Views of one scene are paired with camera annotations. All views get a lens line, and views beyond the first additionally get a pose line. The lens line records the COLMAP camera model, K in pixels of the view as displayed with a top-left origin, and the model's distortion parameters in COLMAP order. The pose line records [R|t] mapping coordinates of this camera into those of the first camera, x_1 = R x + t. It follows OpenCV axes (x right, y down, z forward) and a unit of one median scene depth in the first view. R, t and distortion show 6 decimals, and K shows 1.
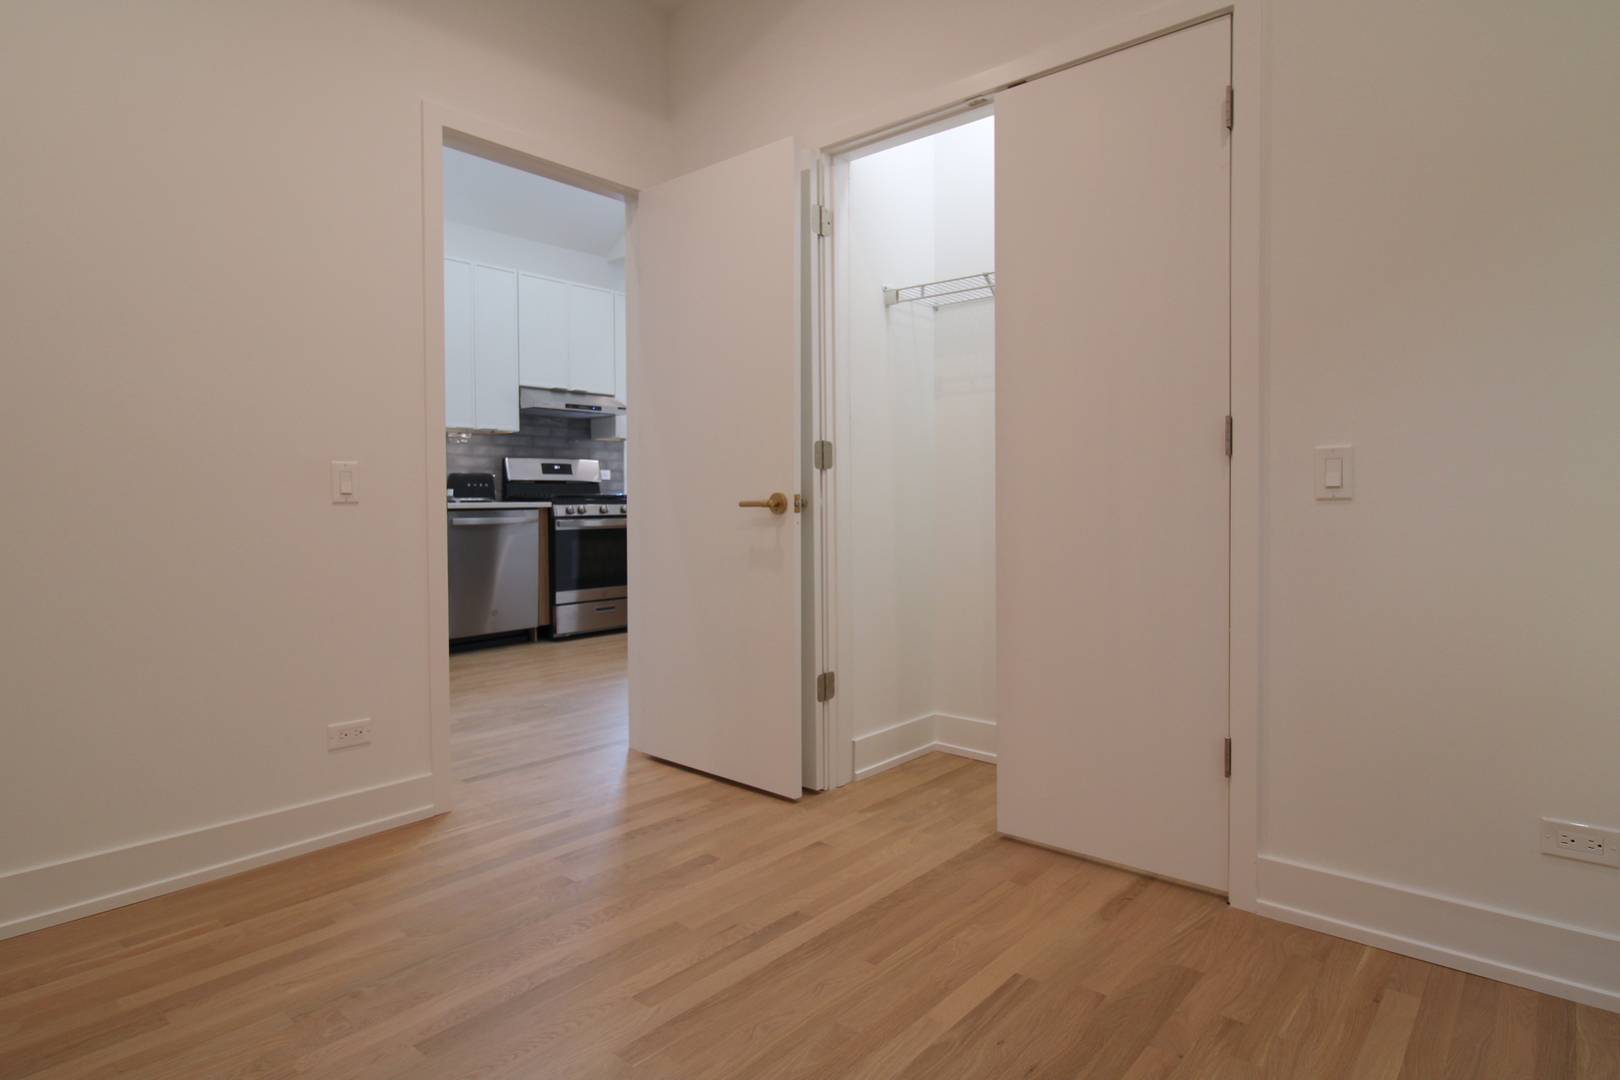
lens RADIAL K [[862.0, 0, 816.4], [0, 862.0, 537.4], [0, 0, 1]] dist [-0.001946, -0.000256]
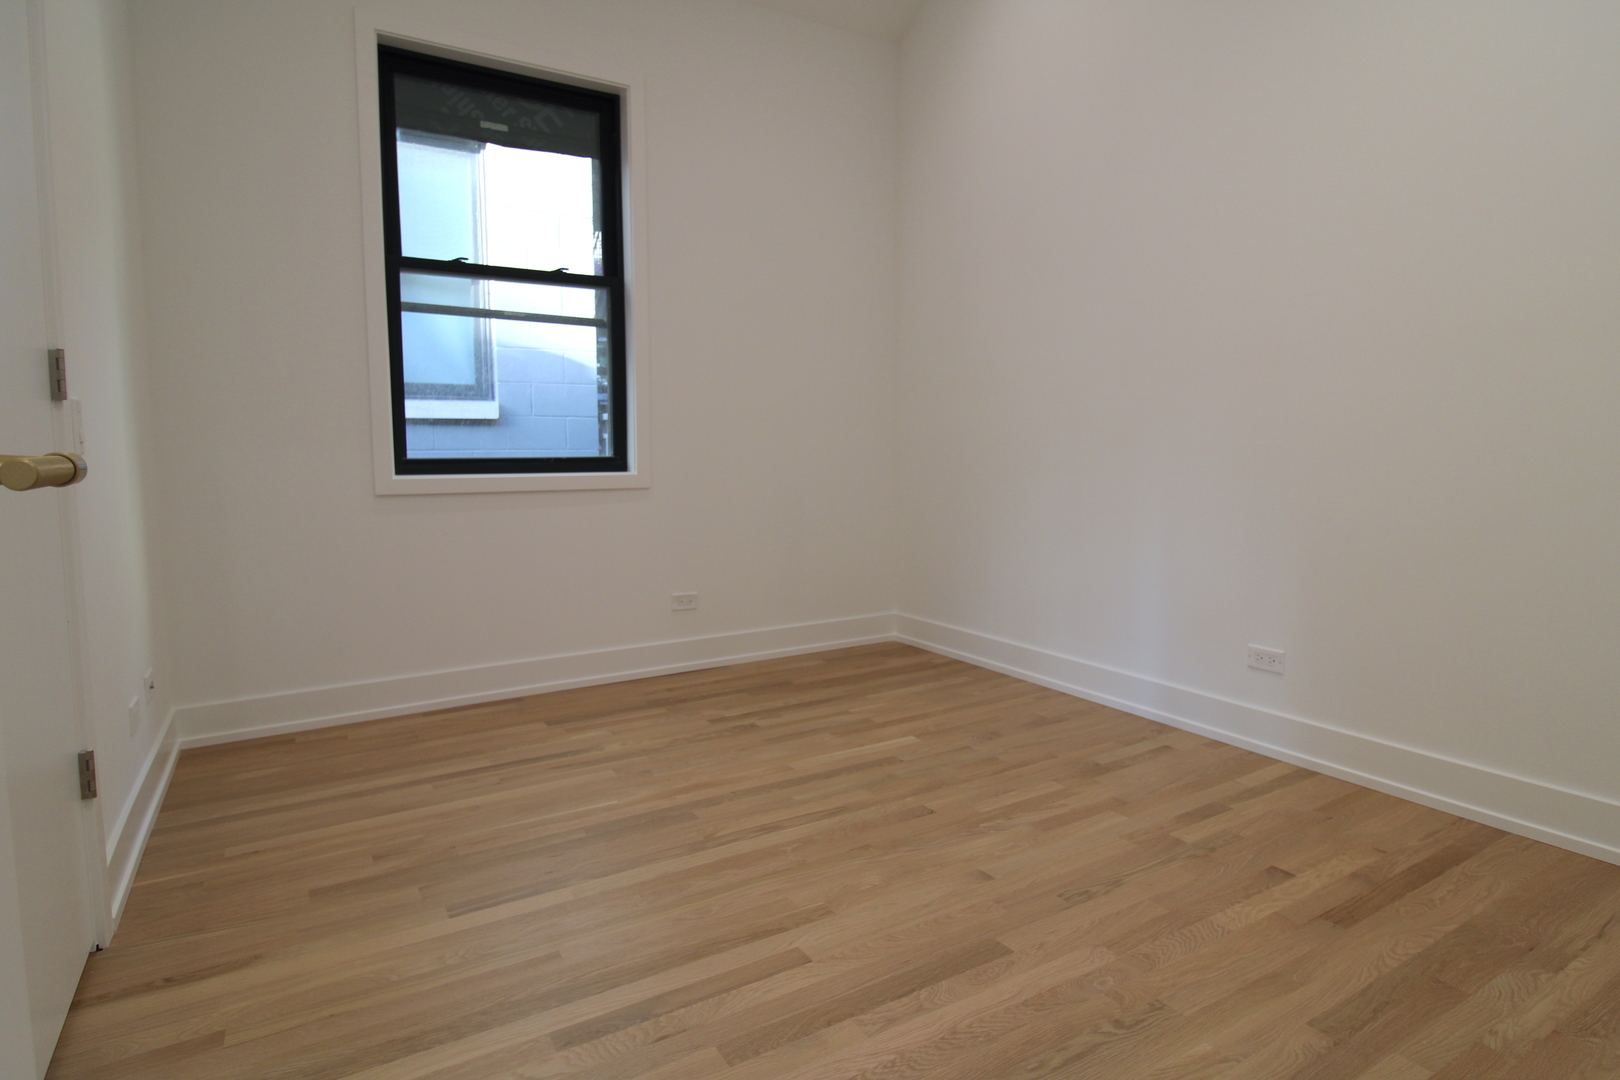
lens RADIAL K [[862.0, 0, 812.5], [0, 862.0, 545.8], [0, 0, 1]] dist [-0.001946, -0.000256]
pose [[-0.946529, -0.023586, 0.321754, -0.499944], [0.024690, 0.989103, 0.145137, -0.067604], [-0.321671, 0.145321, -0.935633, 1.785532]]
